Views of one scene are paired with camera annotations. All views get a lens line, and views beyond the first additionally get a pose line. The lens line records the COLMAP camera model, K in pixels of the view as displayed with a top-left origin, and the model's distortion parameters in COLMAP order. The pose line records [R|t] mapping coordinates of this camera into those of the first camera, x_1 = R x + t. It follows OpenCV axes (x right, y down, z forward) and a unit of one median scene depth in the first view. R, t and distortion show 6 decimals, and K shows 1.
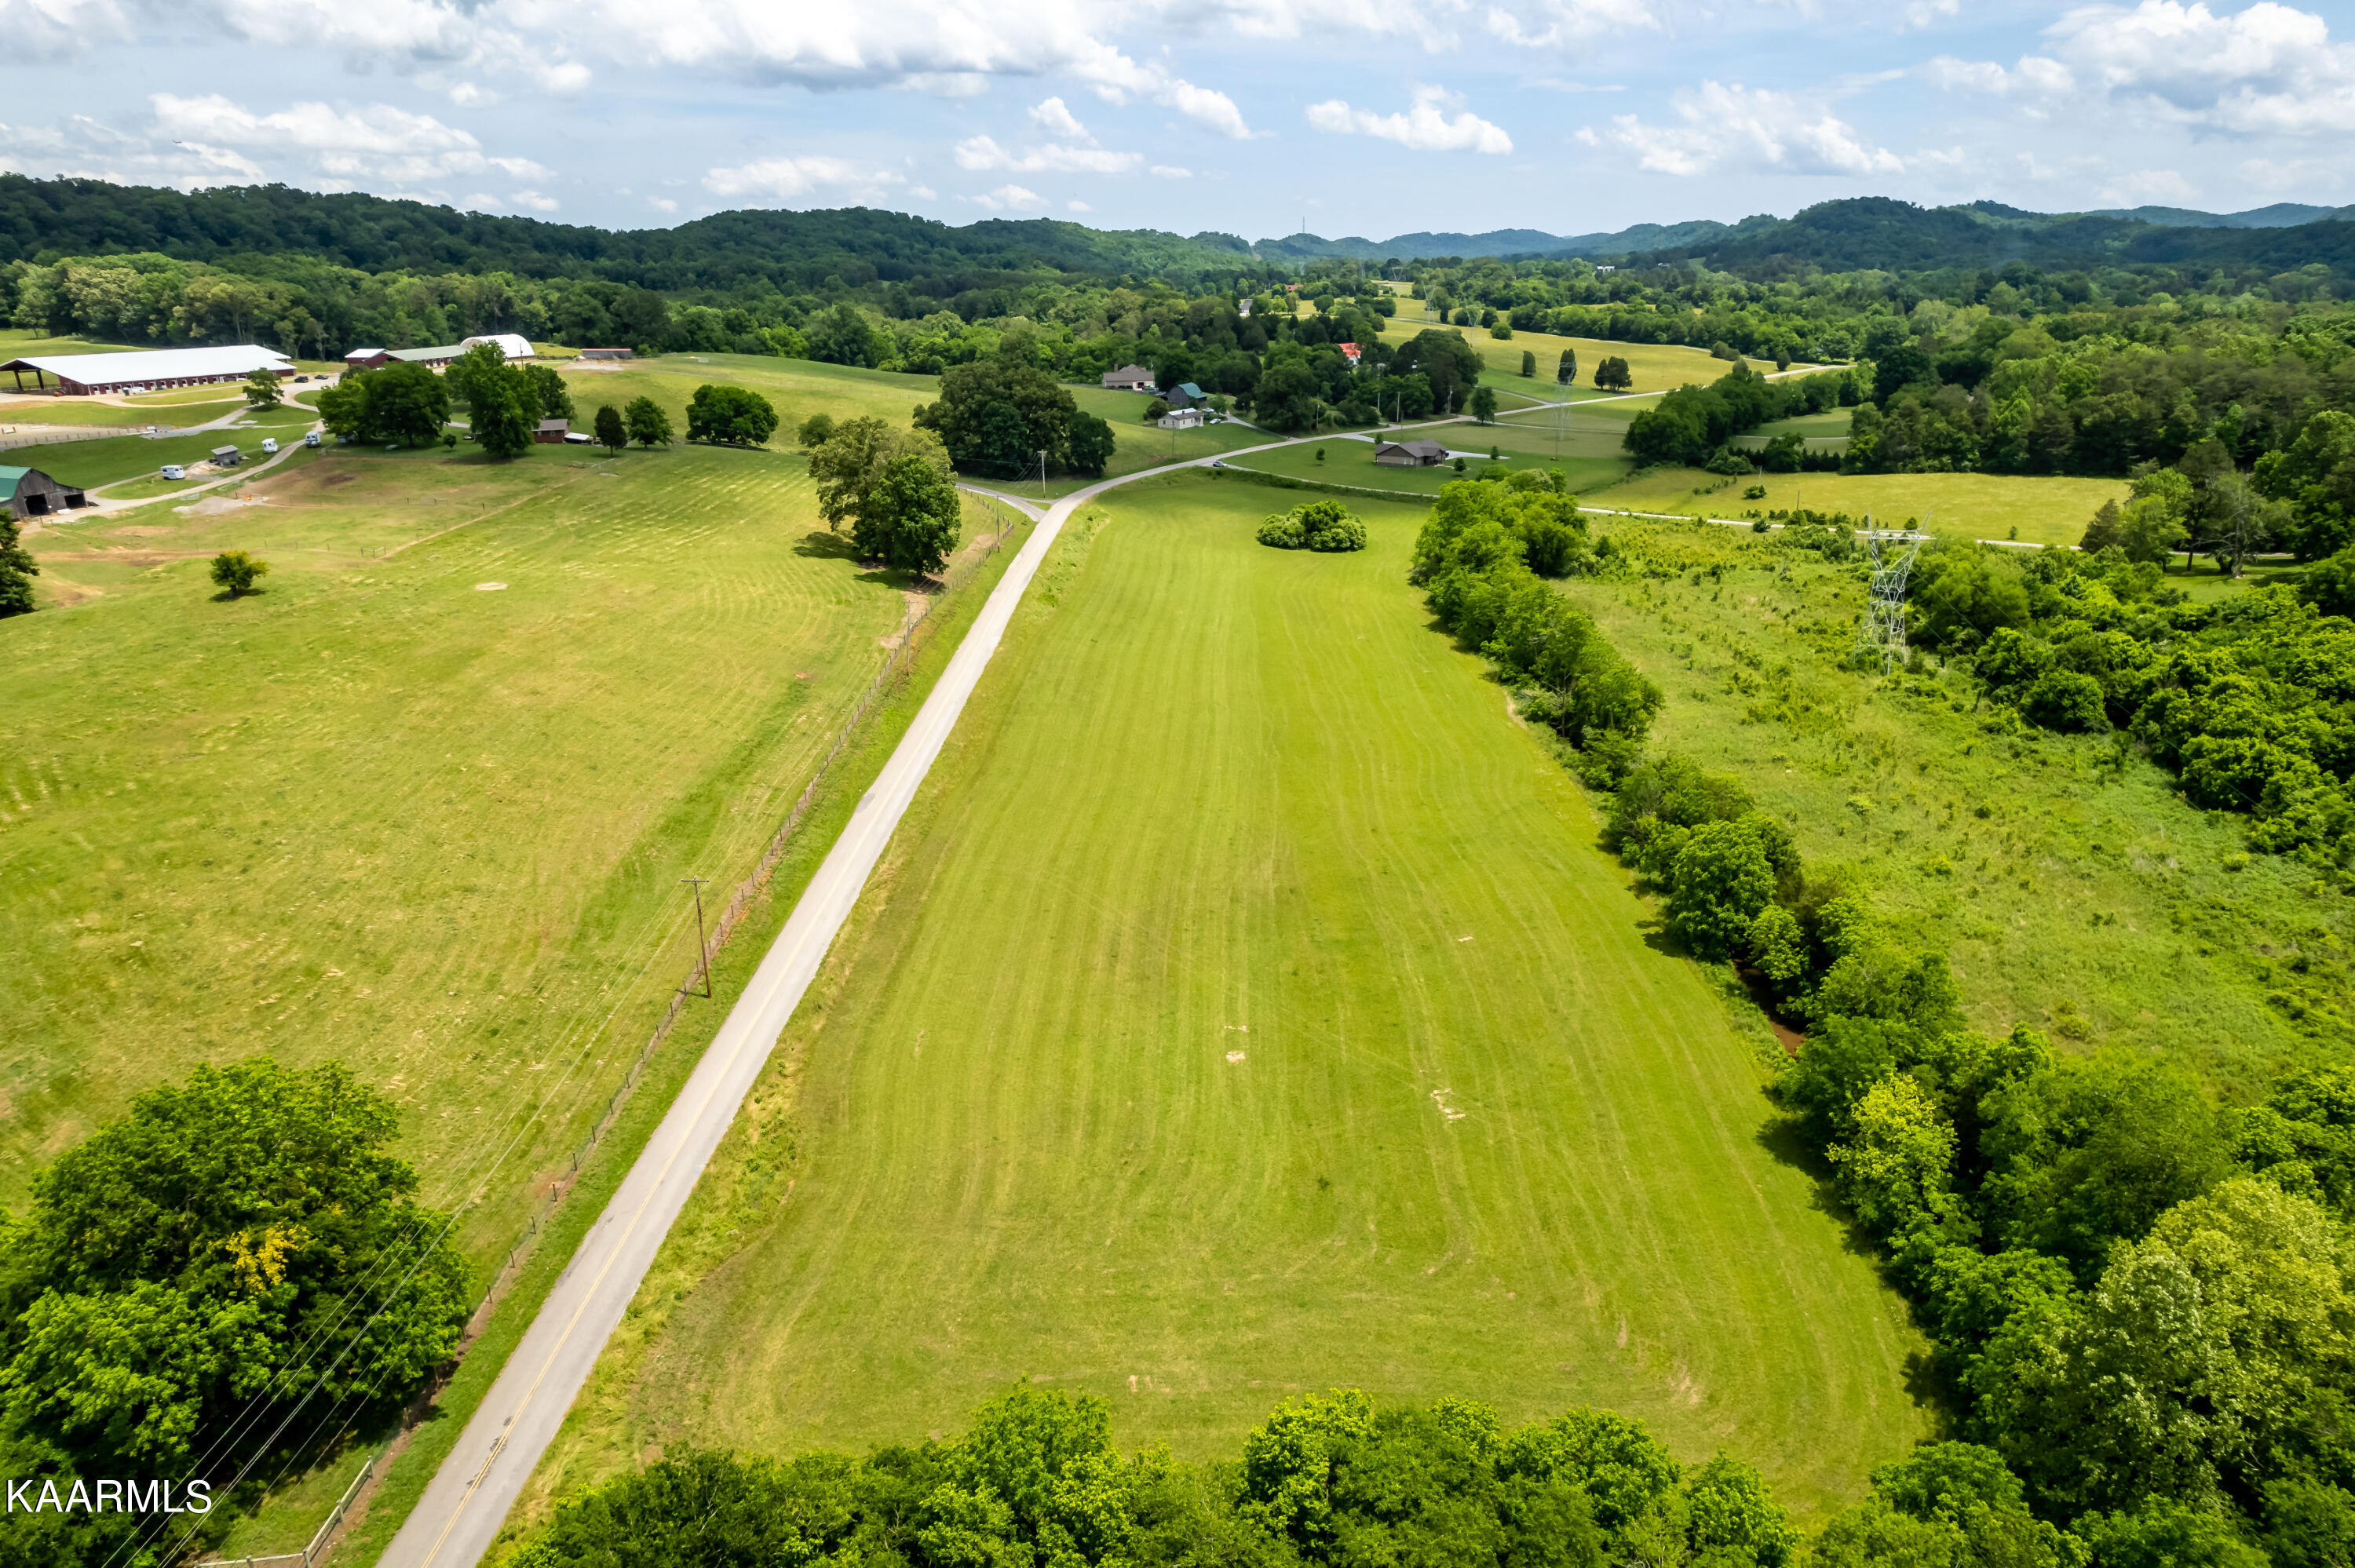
lens RADIAL K [[1524.8, 0, 1175.7], [0, 1524.8, 819.3], [0, 0, 1]] dist [-0.075327, 0.063255]
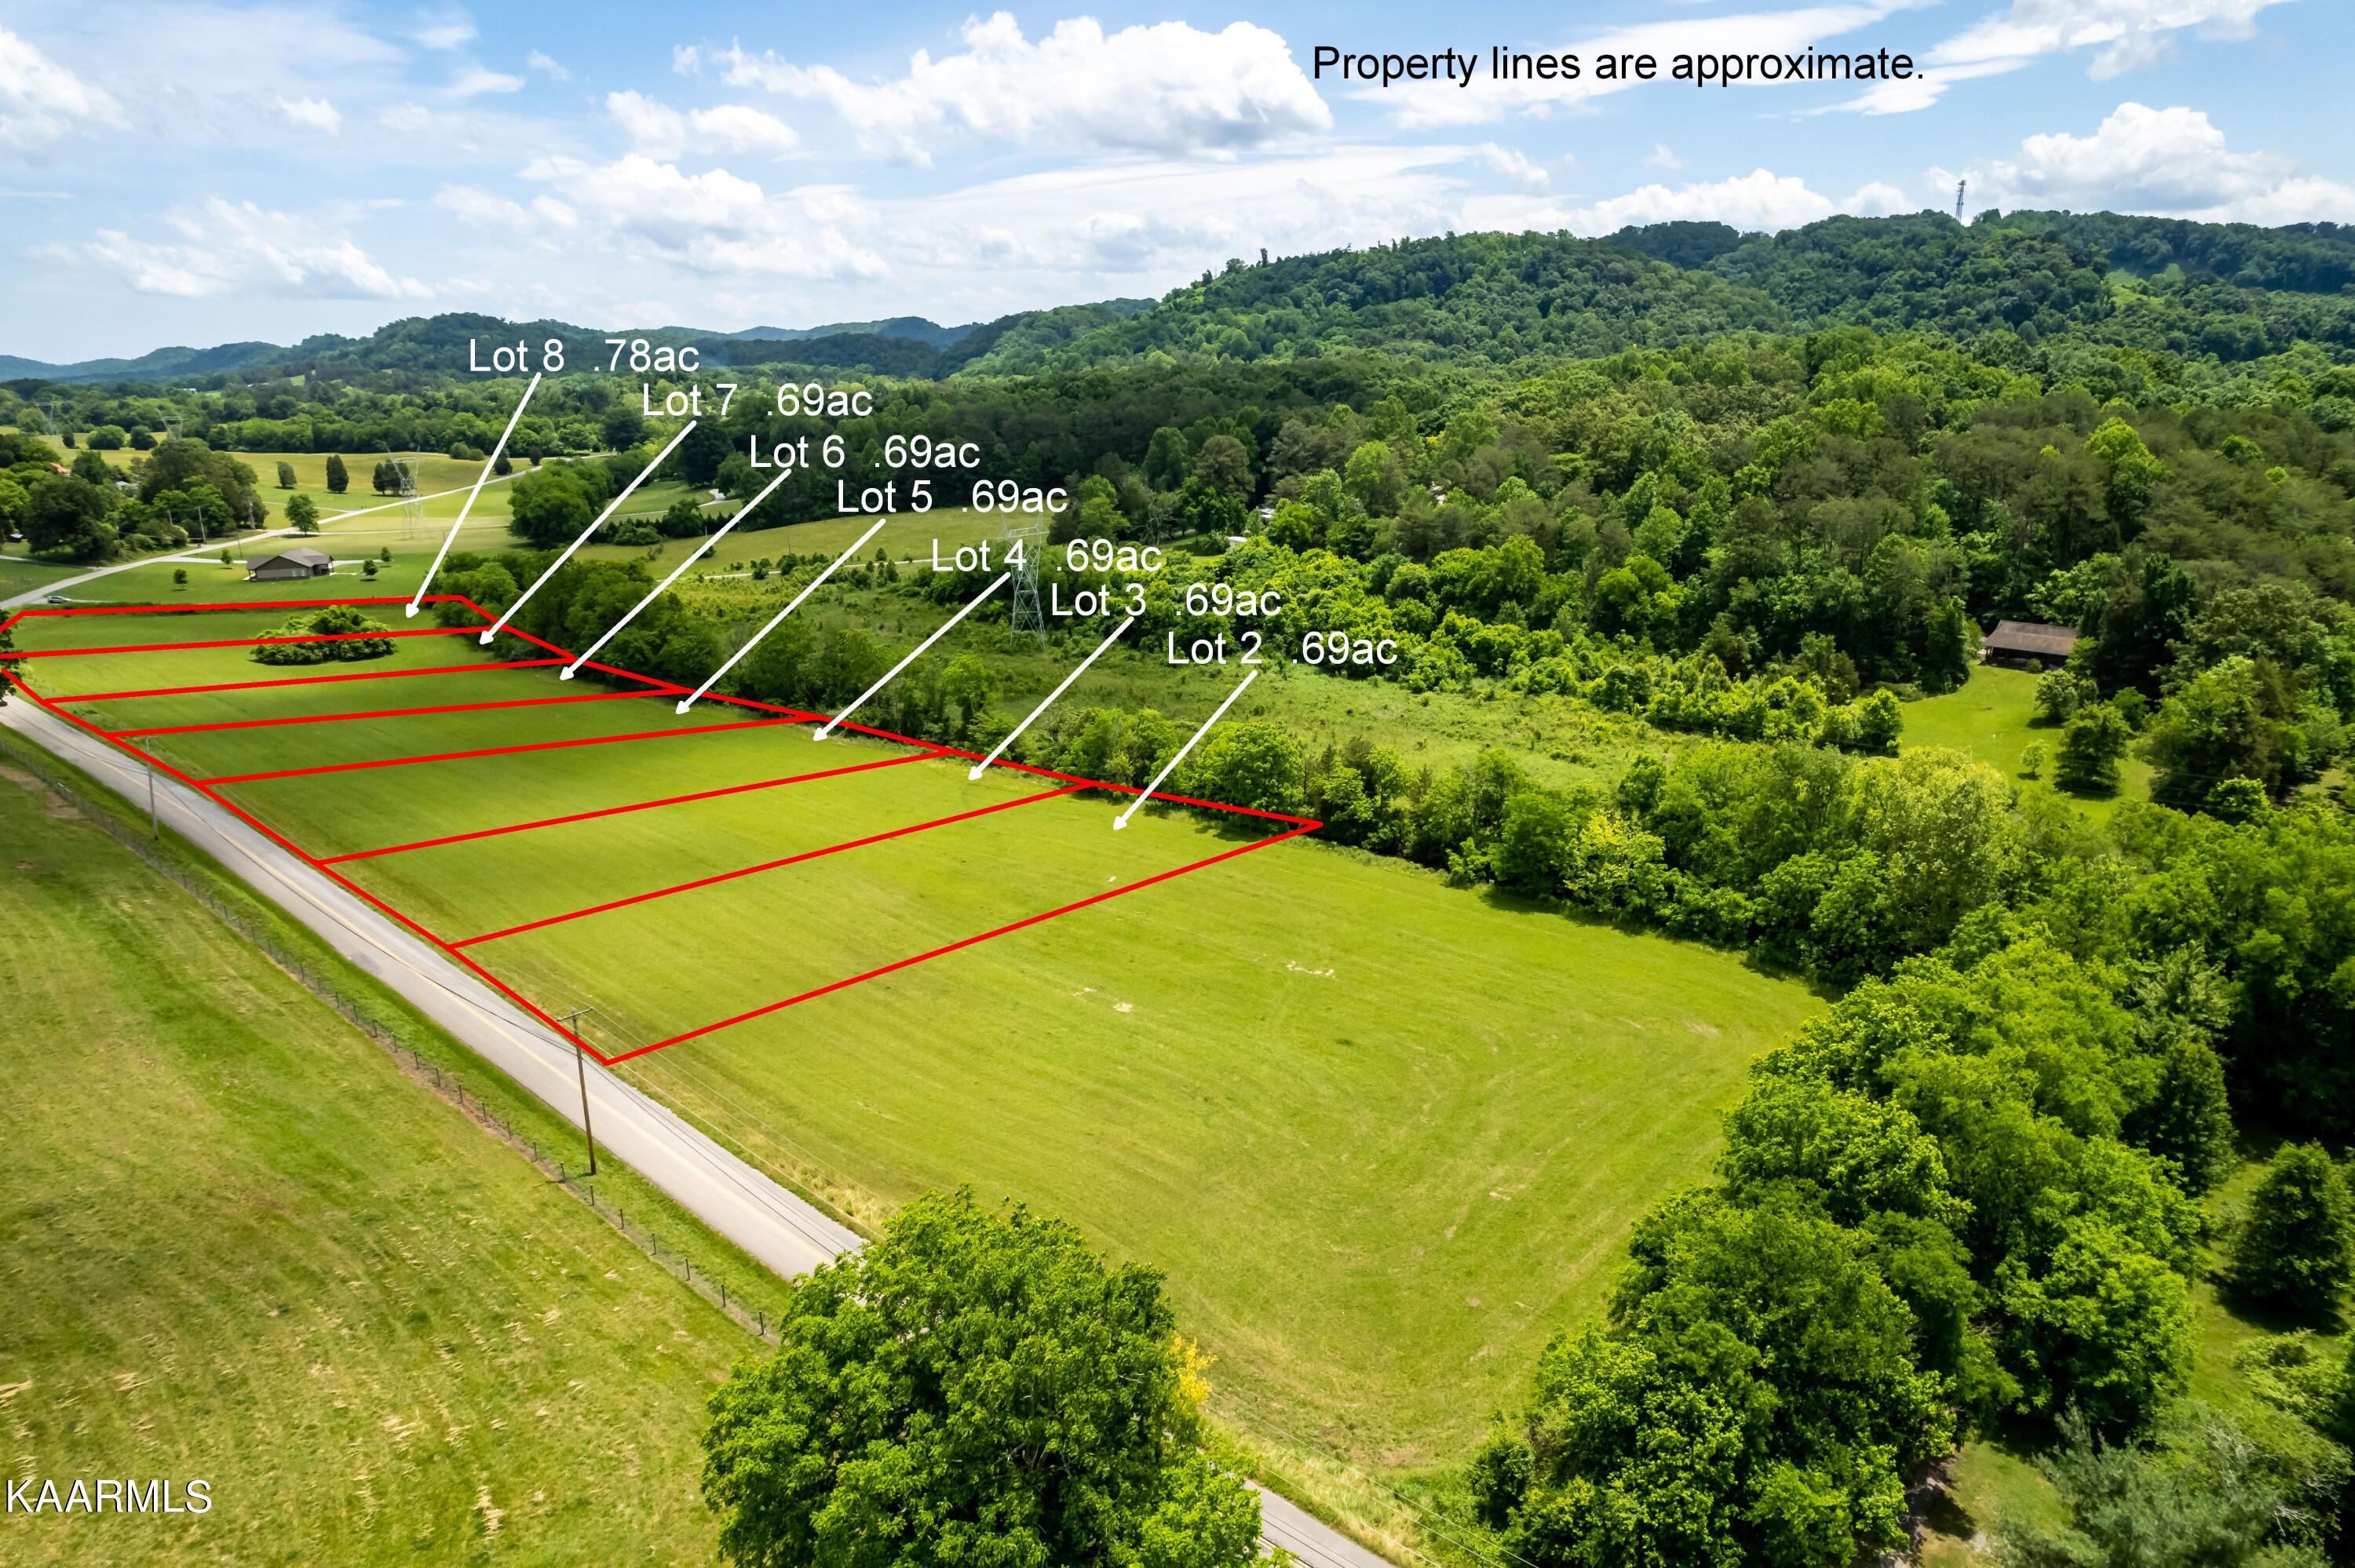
lens RADIAL K [[1524.8, 0, 1169.4], [0, 1524.8, 786.3], [0, 0, 1]] dist [-0.075327, 0.063255]
pose [[0.636394, -0.212021, 0.741653, -0.206739], [0.282386, 0.958774, 0.031782, -0.002532], [-0.717817, 0.189206, 0.670030, 0.086194]]
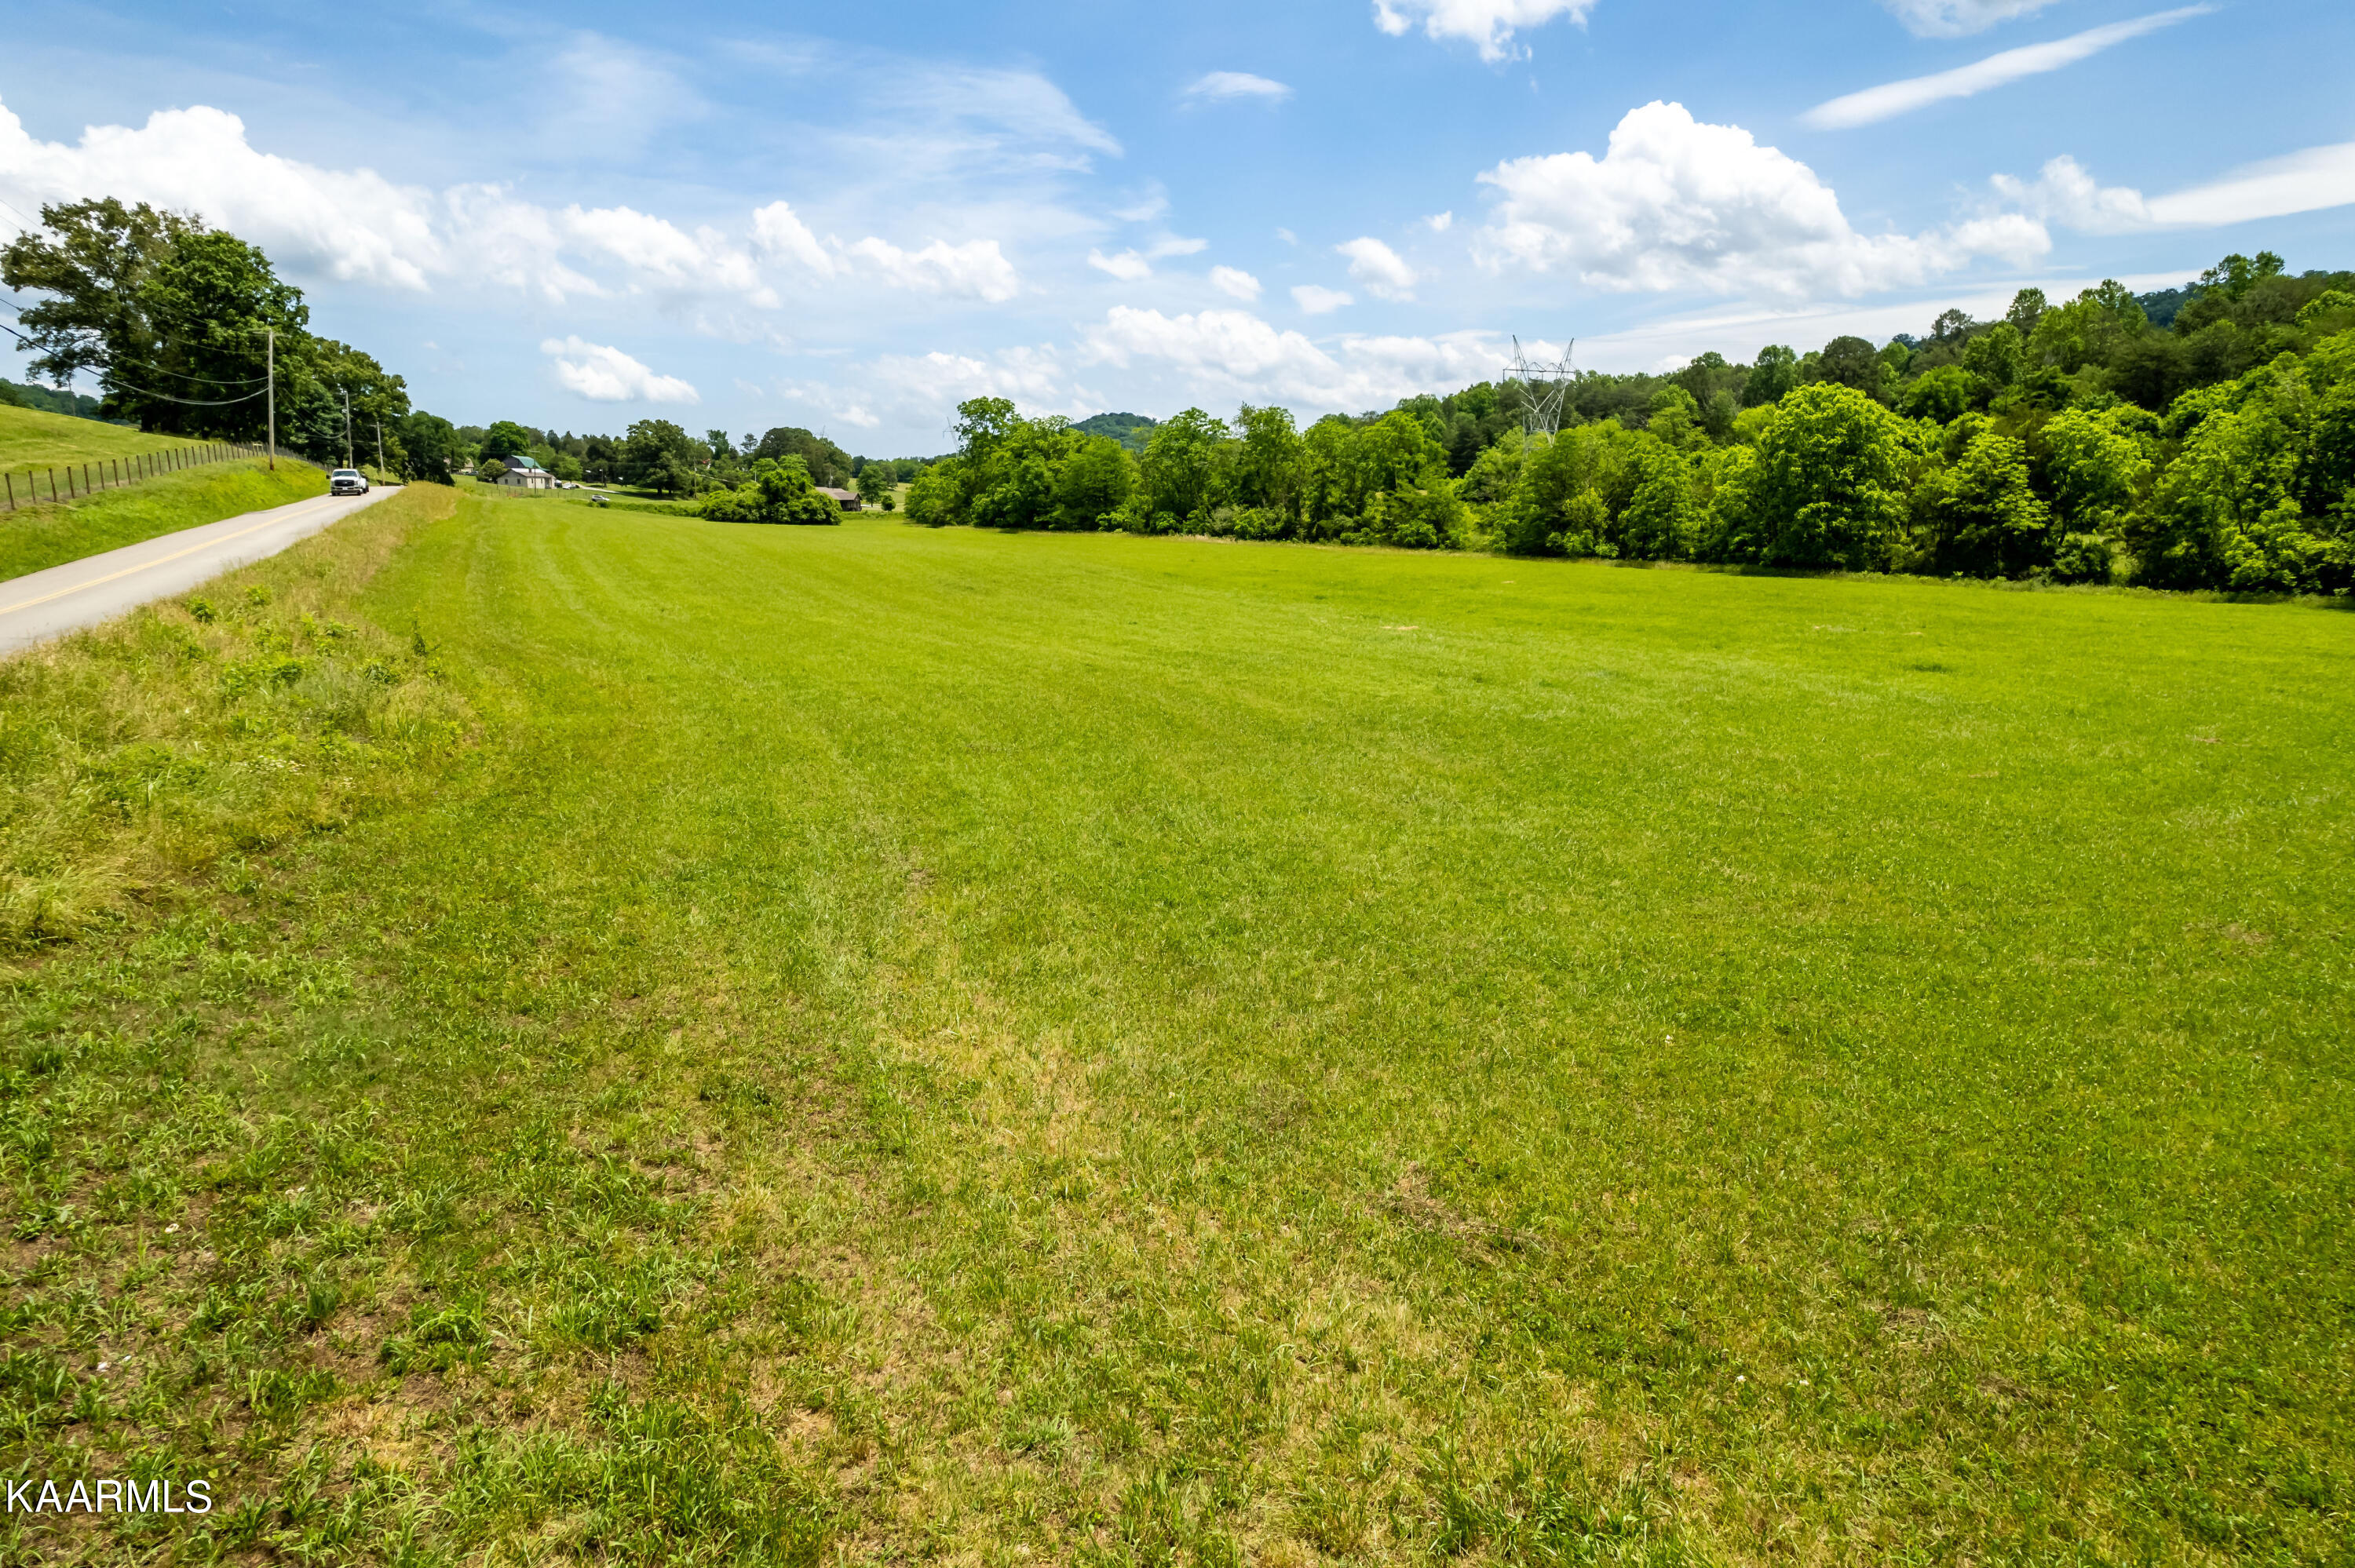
lens RADIAL K [[1524.8, 0, 1193.2], [0, 1524.8, 778.7], [0, 0, 1]] dist [-0.075327, 0.063255]
pose [[0.885832, -0.071391, 0.458481, -0.070681], [0.155858, 0.976464, -0.149087, 0.080968], [-0.437046, 0.203524, 0.876110, 0.200731]]
